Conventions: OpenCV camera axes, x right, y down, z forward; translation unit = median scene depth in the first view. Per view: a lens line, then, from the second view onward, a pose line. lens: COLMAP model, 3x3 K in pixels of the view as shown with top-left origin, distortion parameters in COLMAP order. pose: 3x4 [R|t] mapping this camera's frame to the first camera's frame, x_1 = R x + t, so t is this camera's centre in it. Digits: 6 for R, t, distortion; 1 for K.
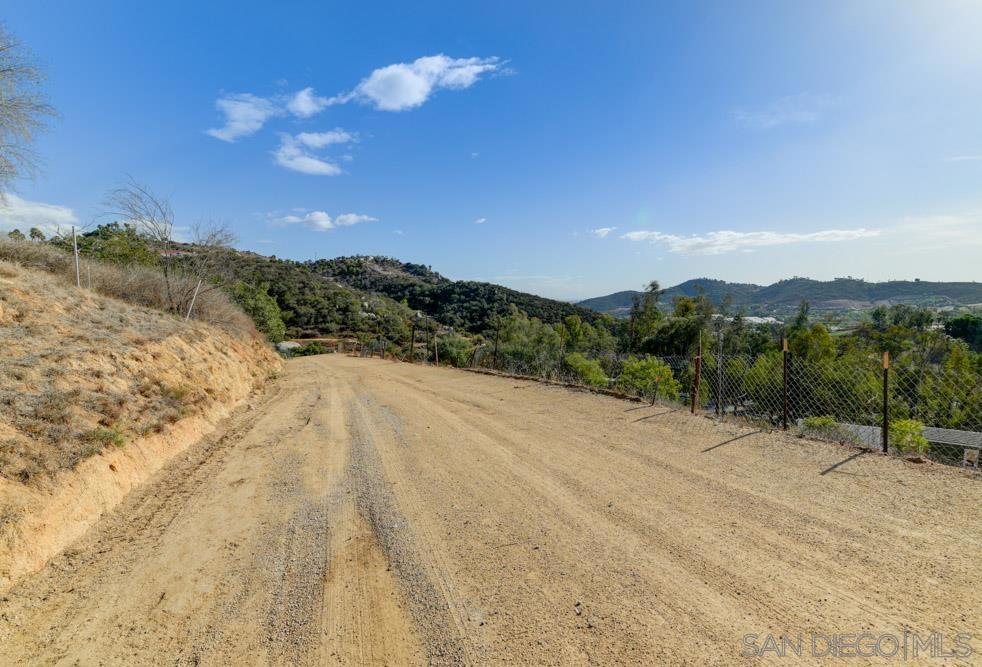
lens RADIAL K [[439.7, 0, 497.2], [0, 439.7, 333.6], [0, 0, 1]] dist [-0.000692, -0.000462]
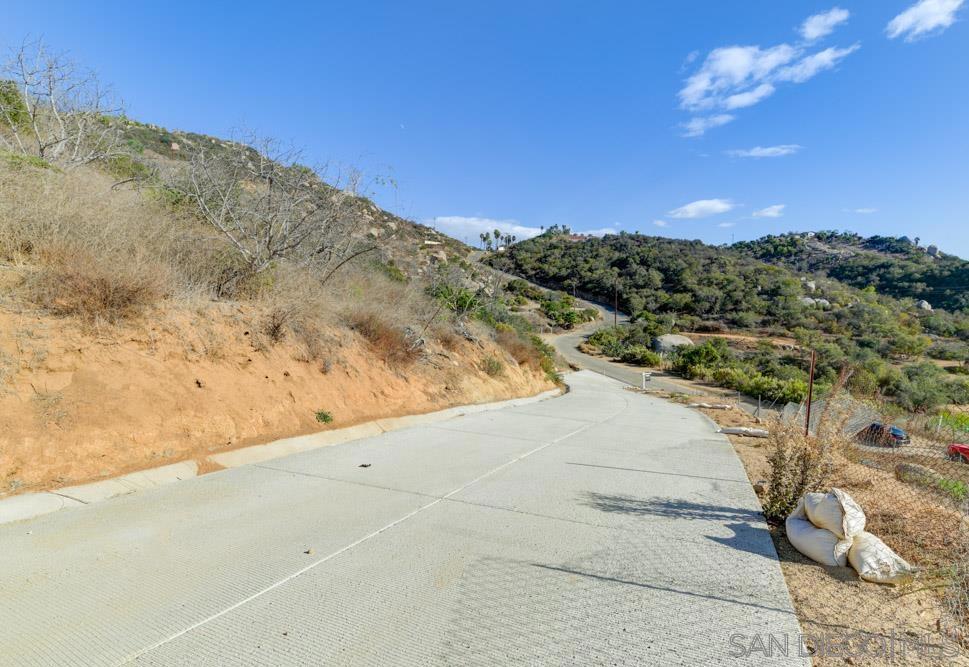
lens RADIAL K [[440.8, 0, 482.9], [0, 440.8, 325.1], [0, 0, 1]] dist [0.000079, -0.007852]
pose [[0.621449, 0.062326, -0.780972, -0.056311], [-0.068794, 0.997321, 0.024850, 0.002643], [0.780428, 0.038283, 0.624072, 0.147015]]
